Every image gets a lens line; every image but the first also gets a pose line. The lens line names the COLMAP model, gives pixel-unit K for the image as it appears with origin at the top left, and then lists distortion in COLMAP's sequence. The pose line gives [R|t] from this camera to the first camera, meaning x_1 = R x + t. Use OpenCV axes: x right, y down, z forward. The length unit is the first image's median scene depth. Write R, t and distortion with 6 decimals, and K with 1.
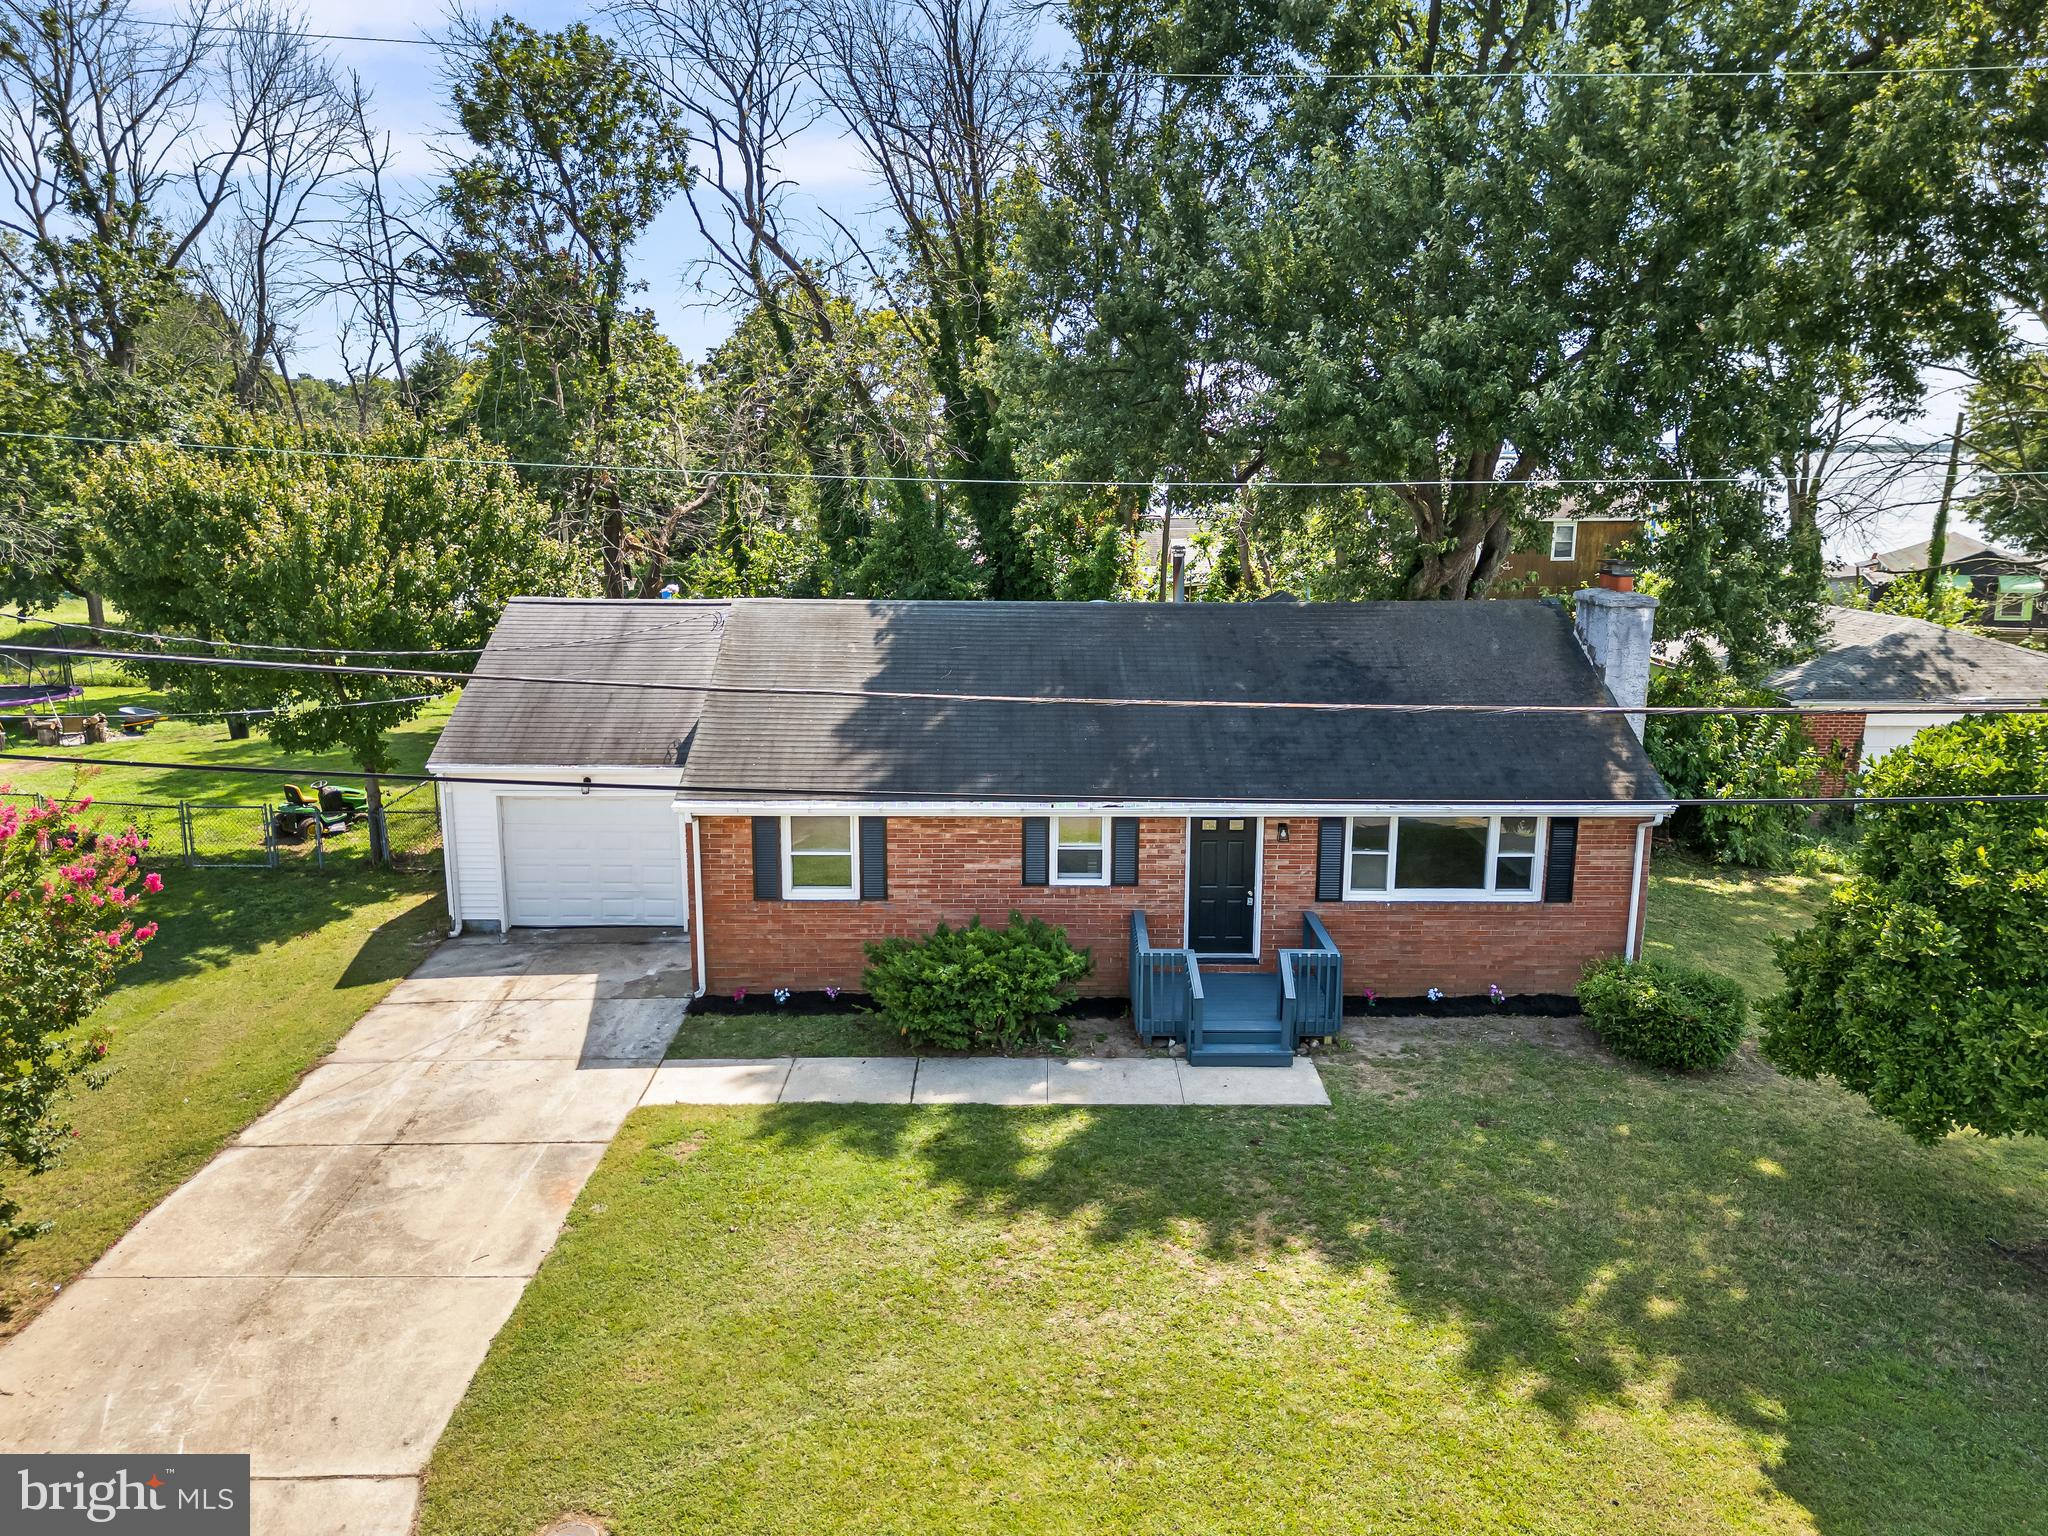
lens RADIAL K [[1449.9, 0, 1023.4], [0, 1449.9, 757.1], [0, 0, 1]] dist [0.042601, -0.039527]
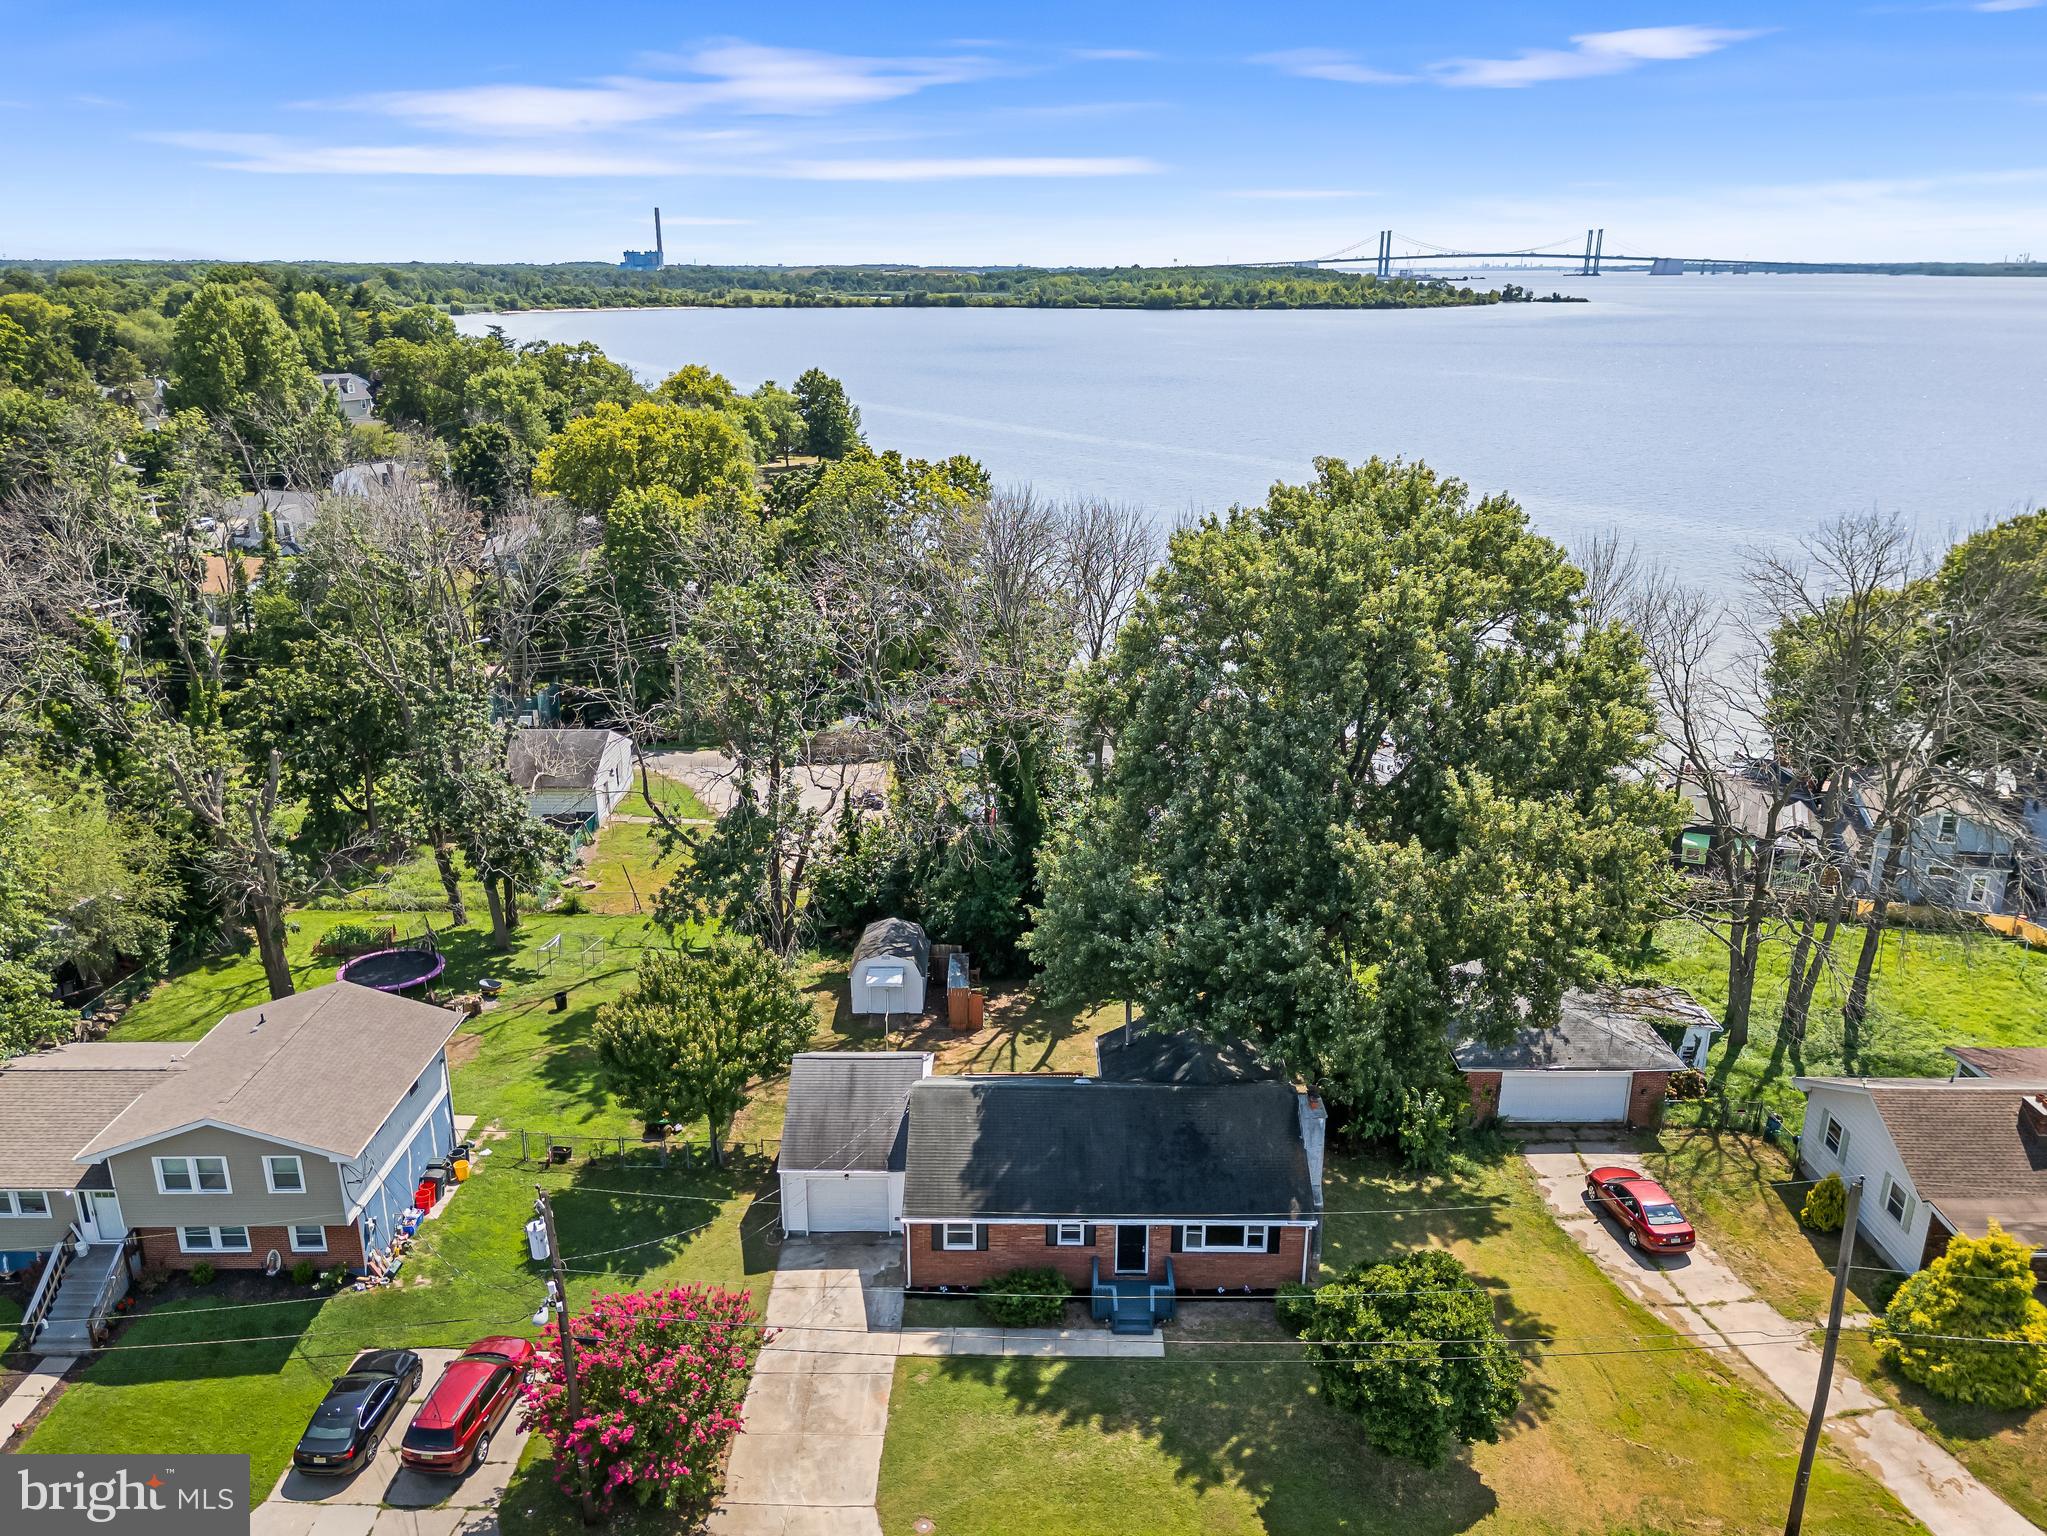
lens RADIAL K [[1632.0, 0, 1024.8], [0, 1632.0, 781.6], [0, 0, 1]] dist [0.038465, -0.040402]
pose [[0.999939, 0.003305, -0.010523, -0.008734], [-0.001976, 0.992289, 0.123926, -0.995876], [0.010851, -0.123898, 0.992236, -1.555923]]
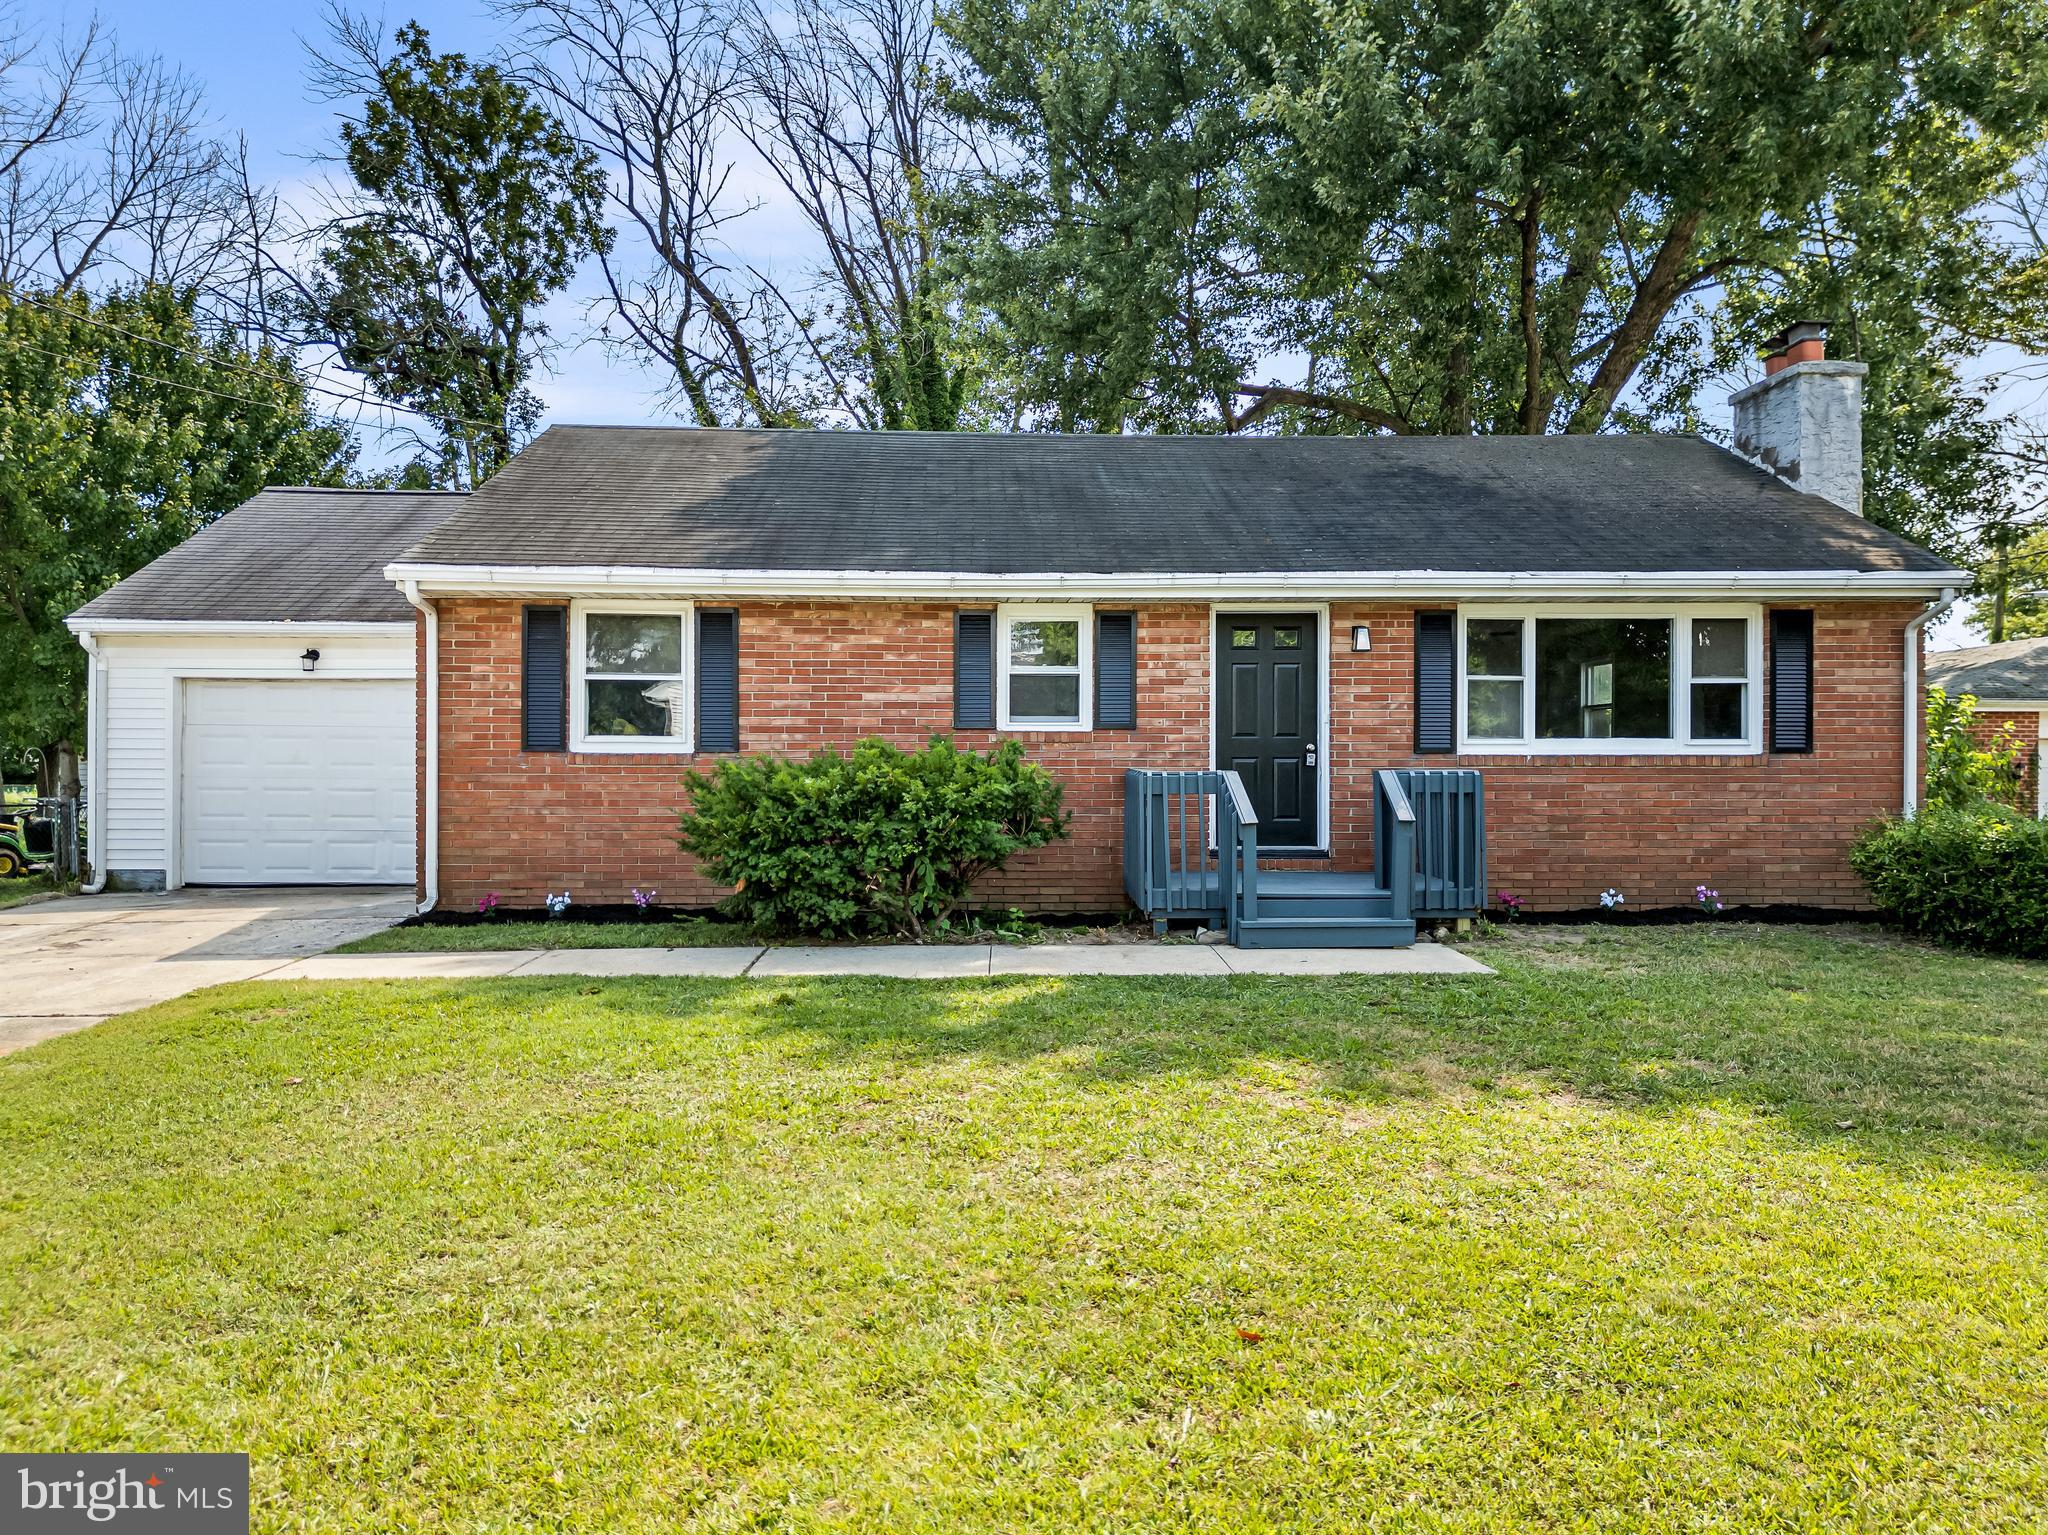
lens RADIAL K [[1449.9, 0, 1025.6], [0, 1449.9, 762.7], [0, 0, 1]] dist [0.042601, -0.039527]
pose [[0.999613, 0.000225, 0.027804, 0.013196], [0.005544, 0.978271, -0.207256, 0.236593], [-0.027247, 0.207330, 0.977892, 0.385580]]
